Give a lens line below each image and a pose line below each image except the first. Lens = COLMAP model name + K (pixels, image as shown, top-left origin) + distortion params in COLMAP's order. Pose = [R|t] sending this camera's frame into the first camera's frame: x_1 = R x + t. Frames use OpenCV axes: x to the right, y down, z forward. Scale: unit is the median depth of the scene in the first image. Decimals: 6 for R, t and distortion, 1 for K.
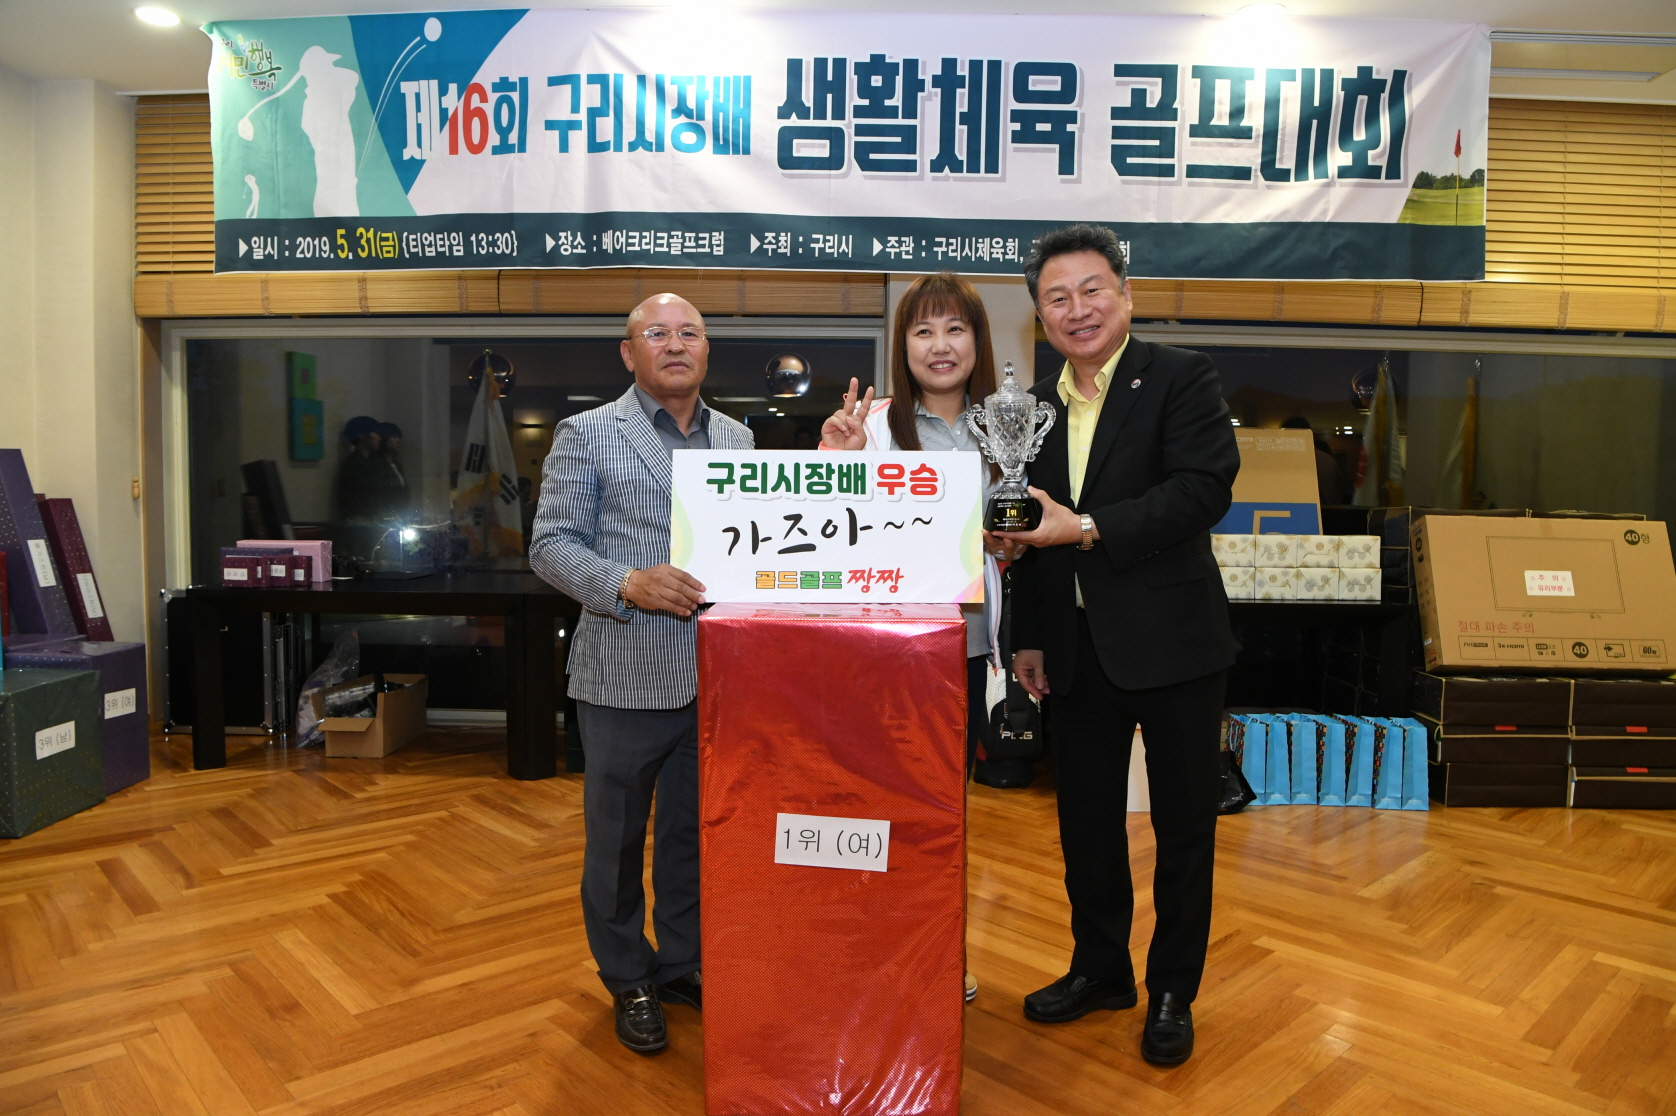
lens RADIAL K [[1126.9, 0, 846.1], [0, 1126.9, 570.5], [0, 0, 1]] dist [-0.070079, 0.006201]
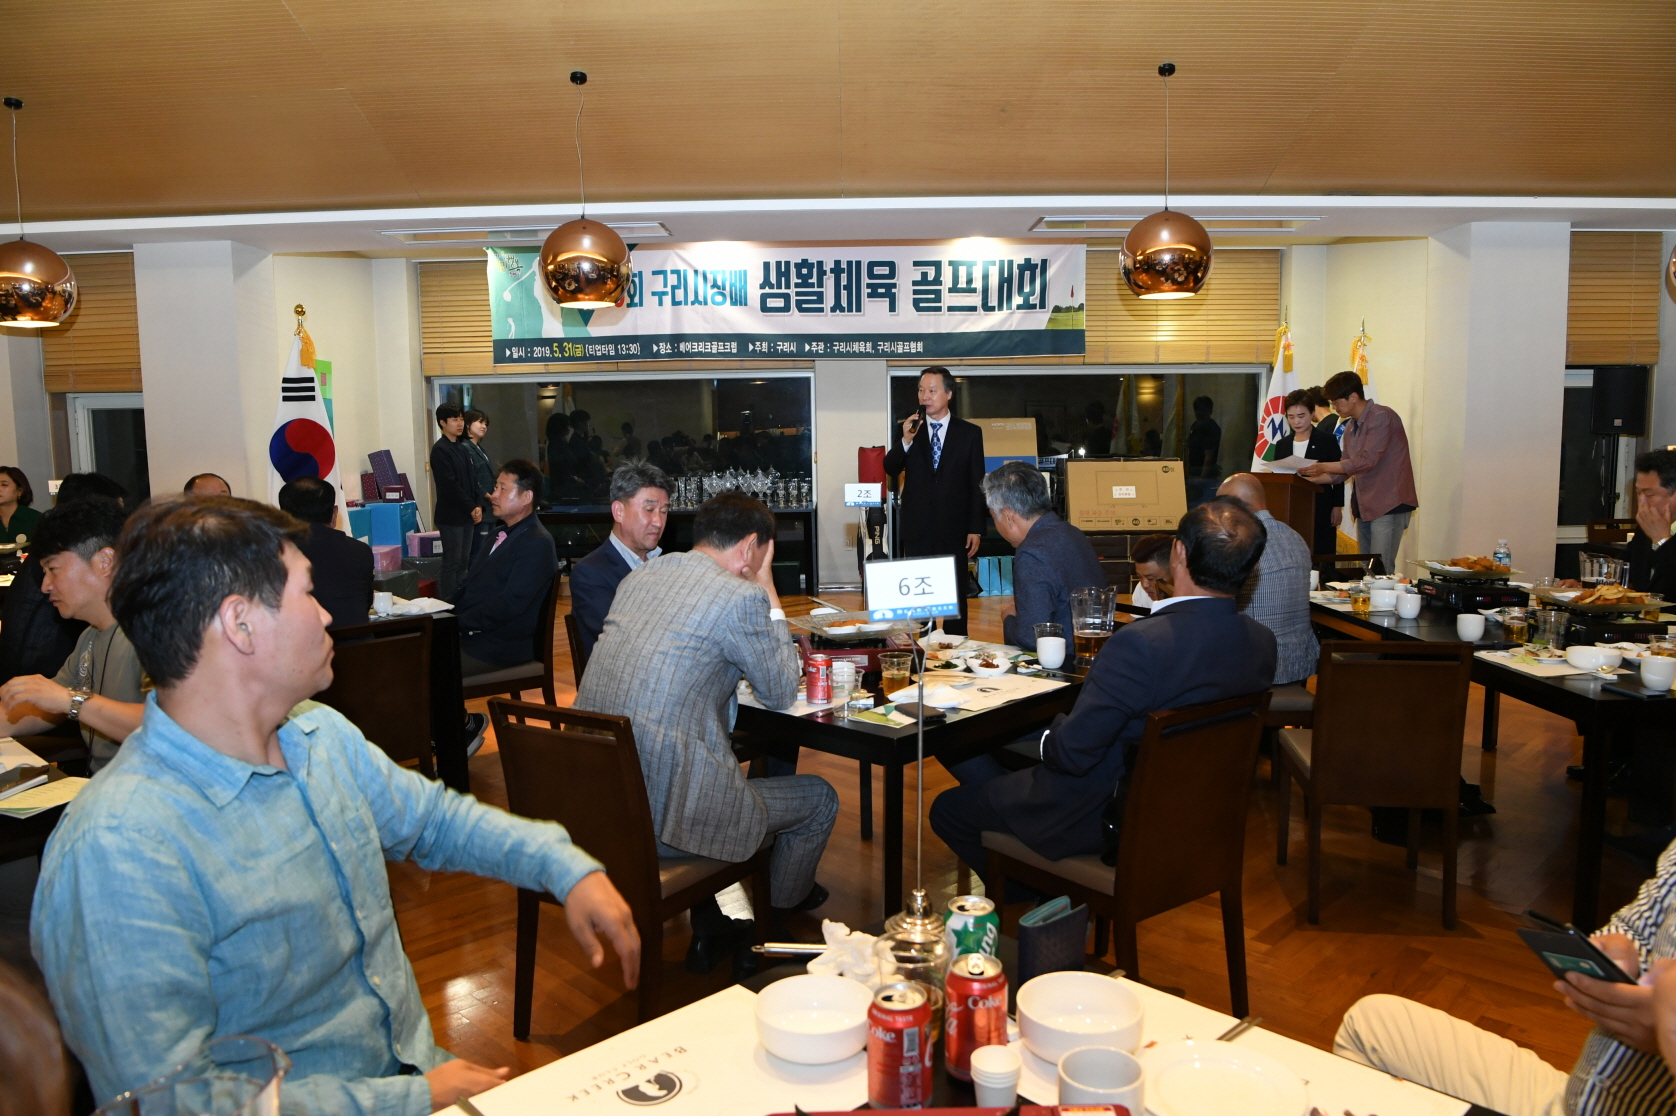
lens RADIAL K [[1168.9, 0, 846.7], [0, 1168.9, 569.7], [0, 0, 1]] dist [-0.067423, 0.011028]
pose [[0.998979, -0.032815, 0.031040, 0.020089], [0.031181, 0.998173, 0.051745, 0.028843], [-0.032682, -0.050724, 0.998178, -1.307666]]
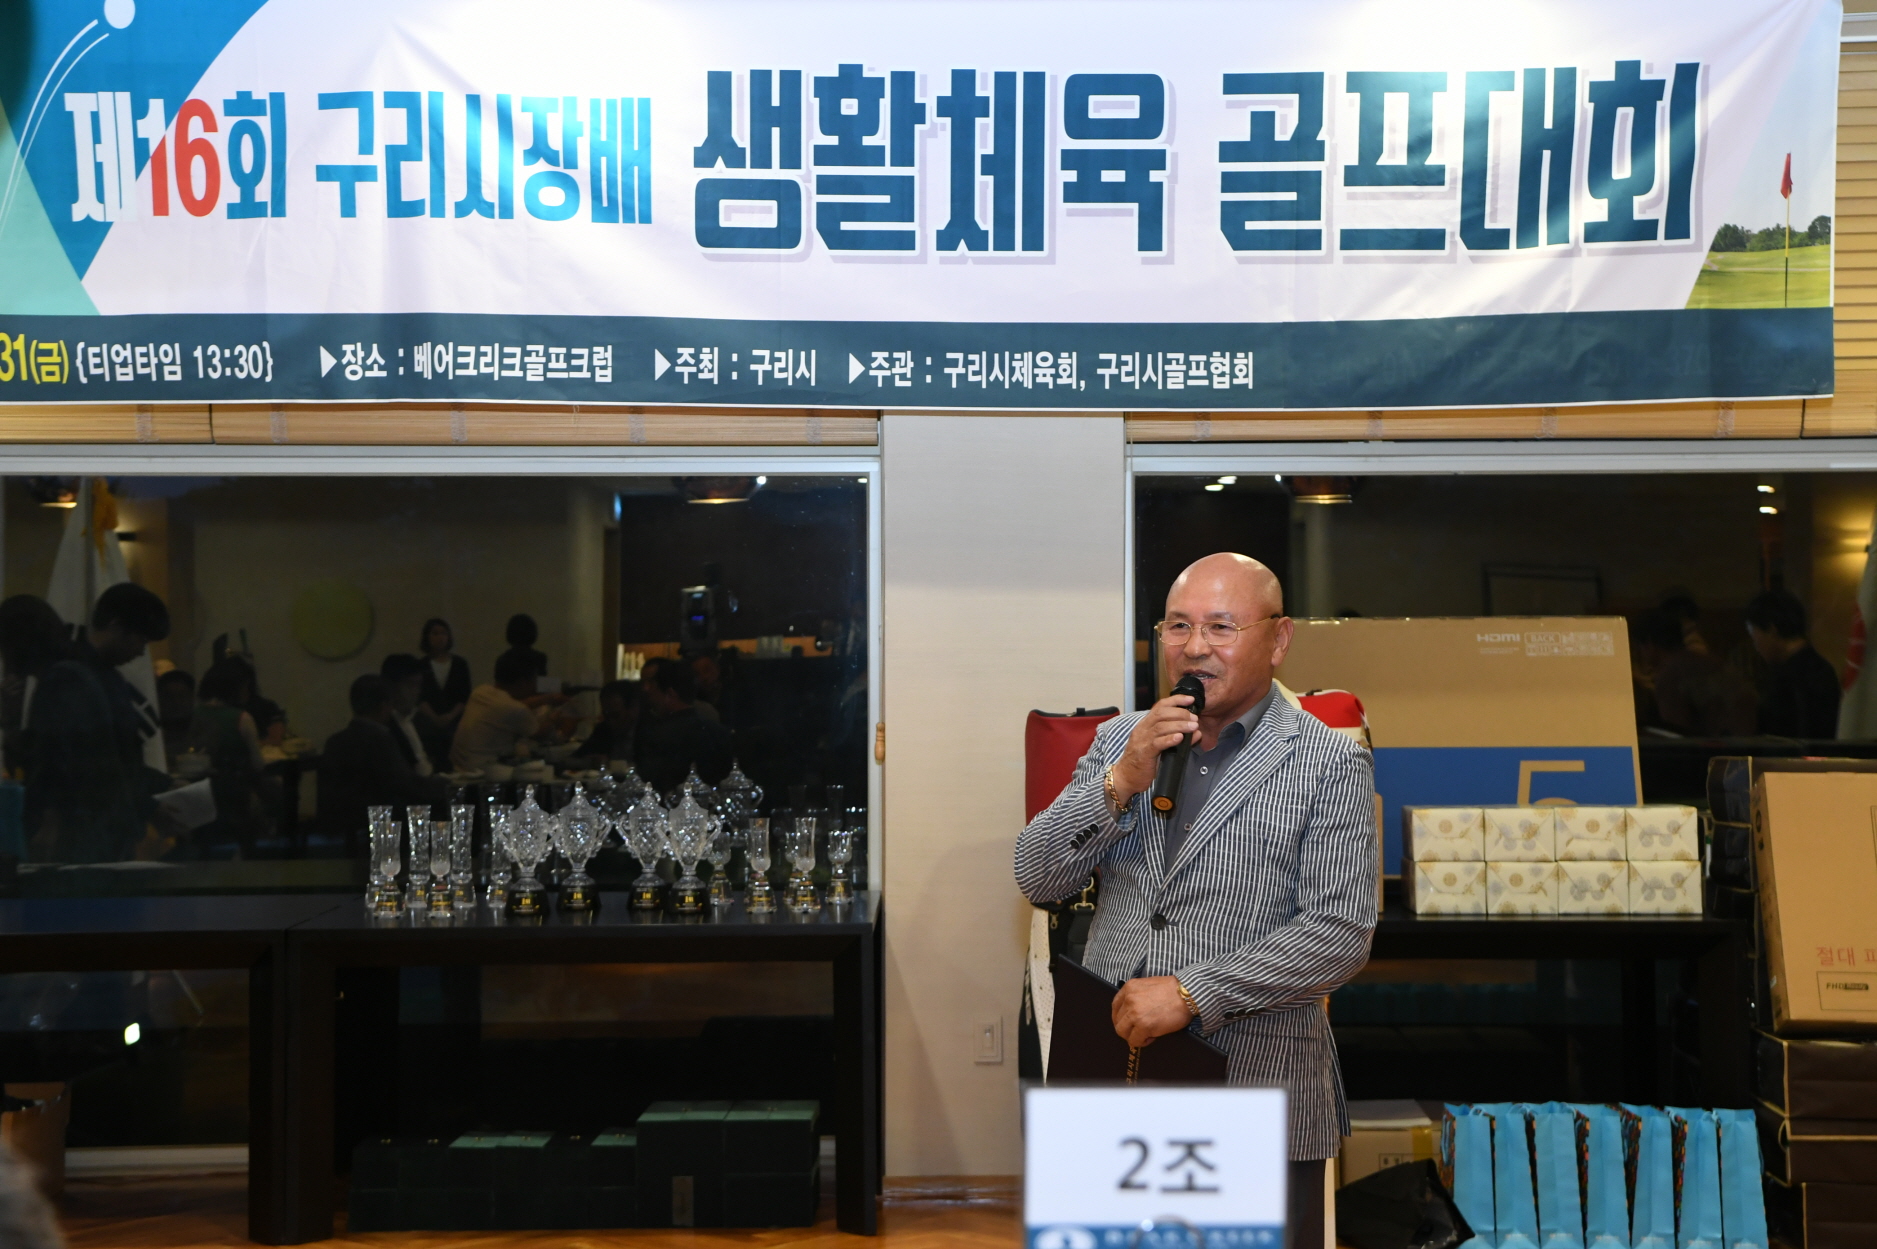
lens RADIAL K [[3001.2, 0, 945.9], [0, 3001.2, 649.0], [0, 0, 1]] dist [0.215363, 0.198142]
pose [[0.999526, -0.017337, 0.025440, 0.033122], [0.018982, 0.997645, -0.065917, -0.016749], [-0.024237, 0.066368, 0.997501, -0.699674]]
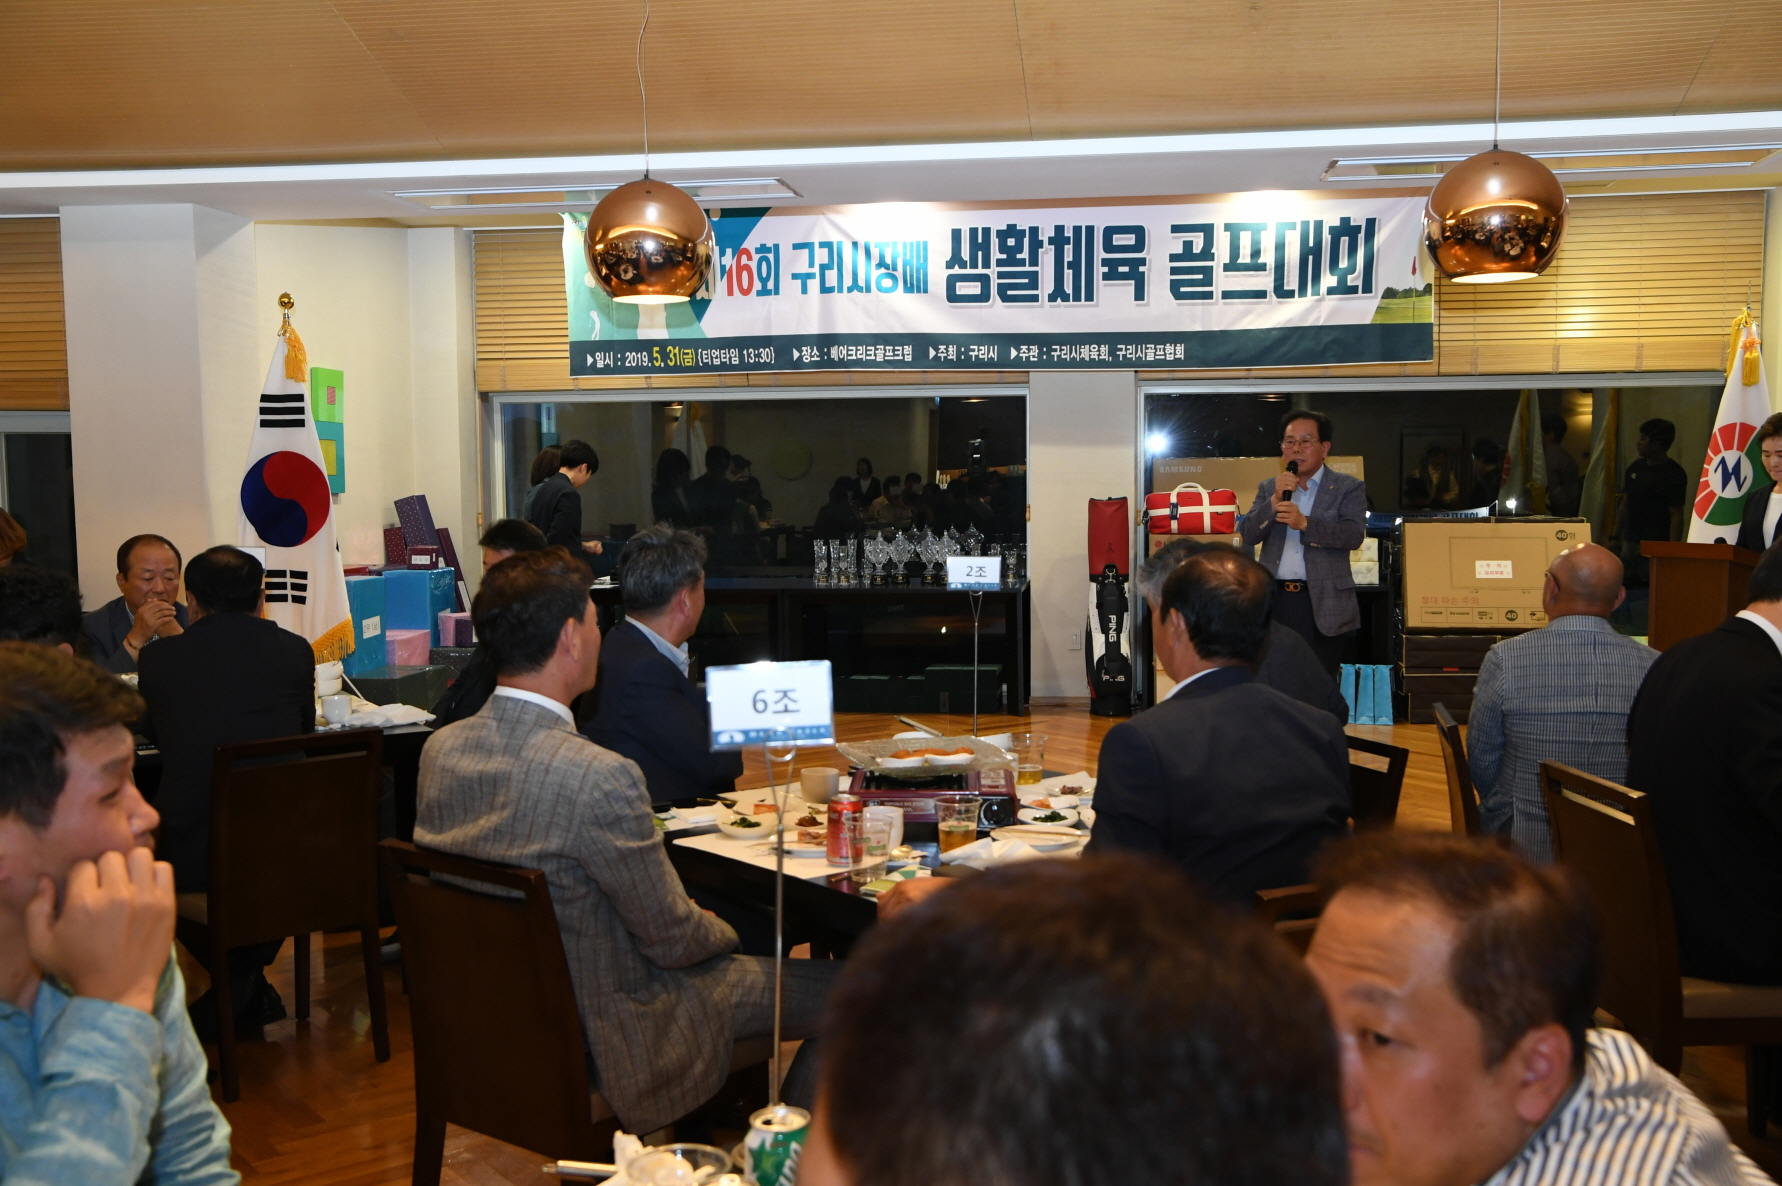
lens RADIAL K [[1746.9, 0, 911.8], [0, 1746.9, 606.6], [0, 0, 1]] dist [0.024547, 0.025546]
pose [[0.994402, -0.015122, -0.104579, 0.133114], [0.016148, 0.999829, 0.008966, 0.027610], [0.104426, -0.010605, 0.994476, -1.359498]]
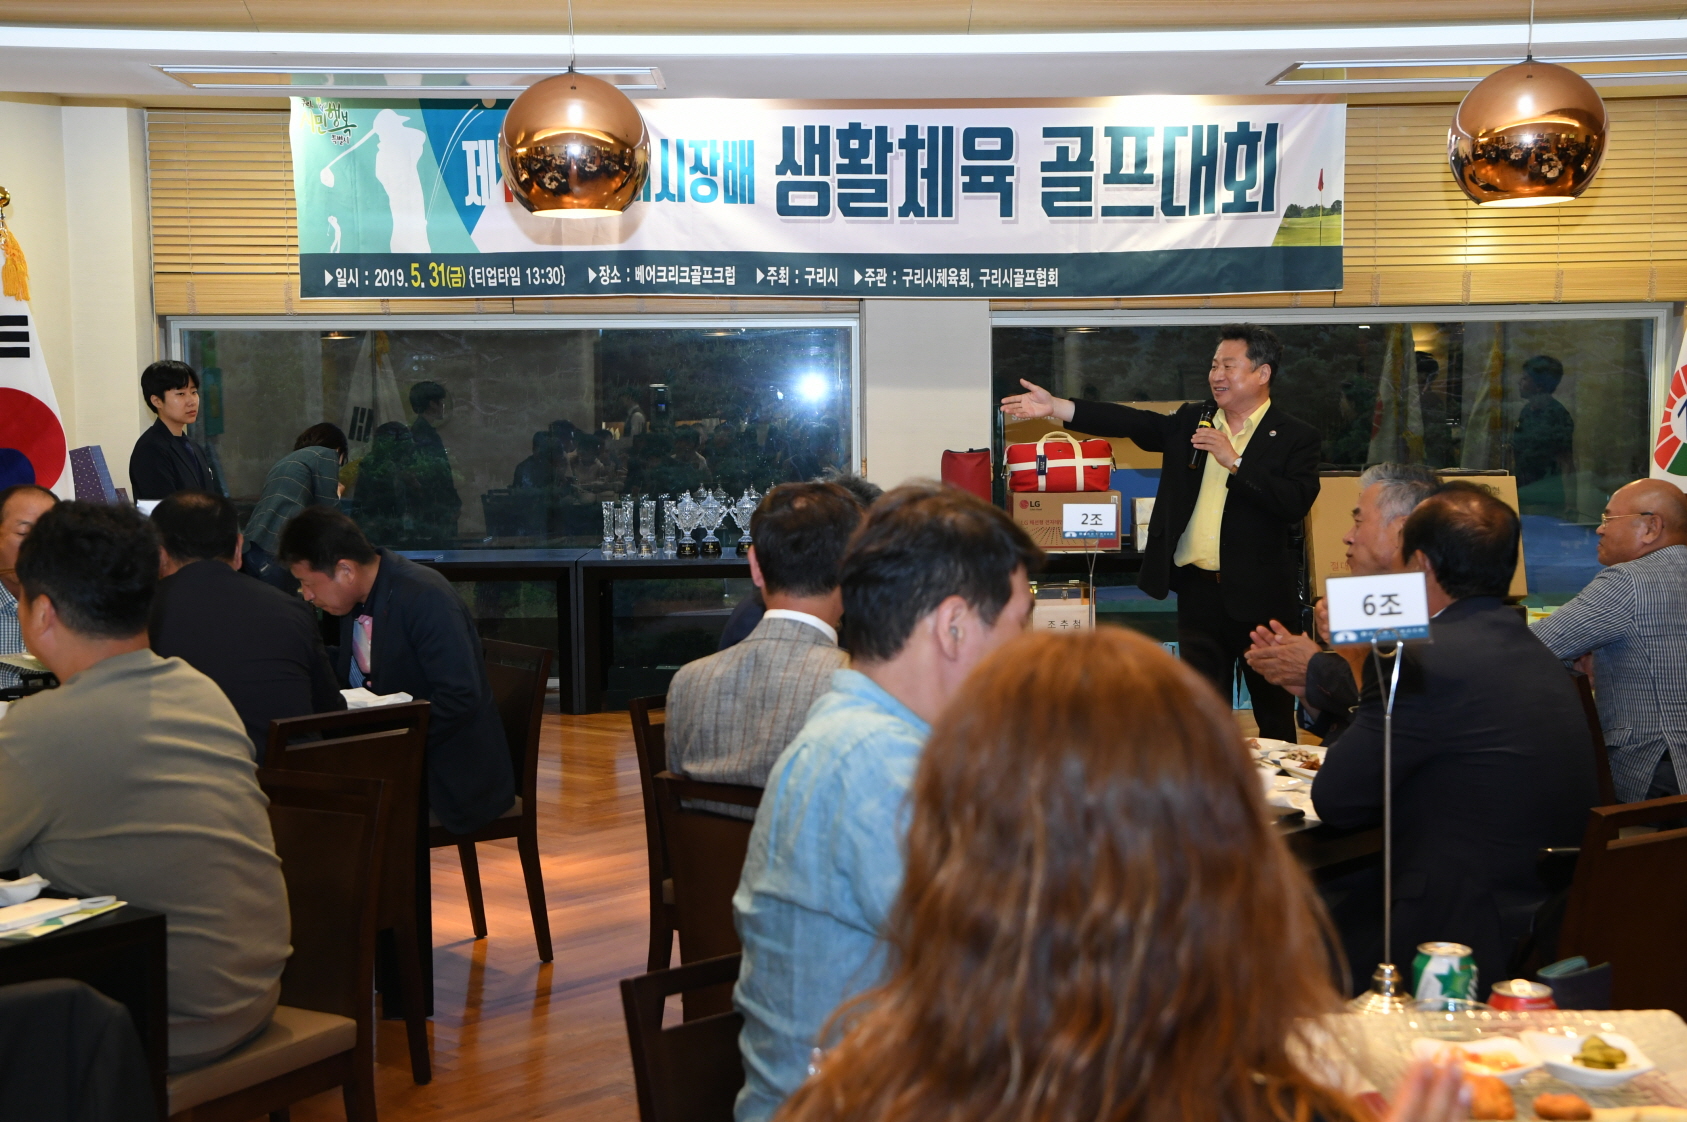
lens RADIAL K [[2249.7, 0, 851.5], [0, 2249.7, 567.7], [0, 0, 1]] dist [0.155189, 0.013563]
pose [[0.998239, -0.026048, 0.053293, -0.124076], [0.026104, 0.999659, -0.000345, 0.038474], [-0.053265, 0.001736, 0.998579, -1.545002]]
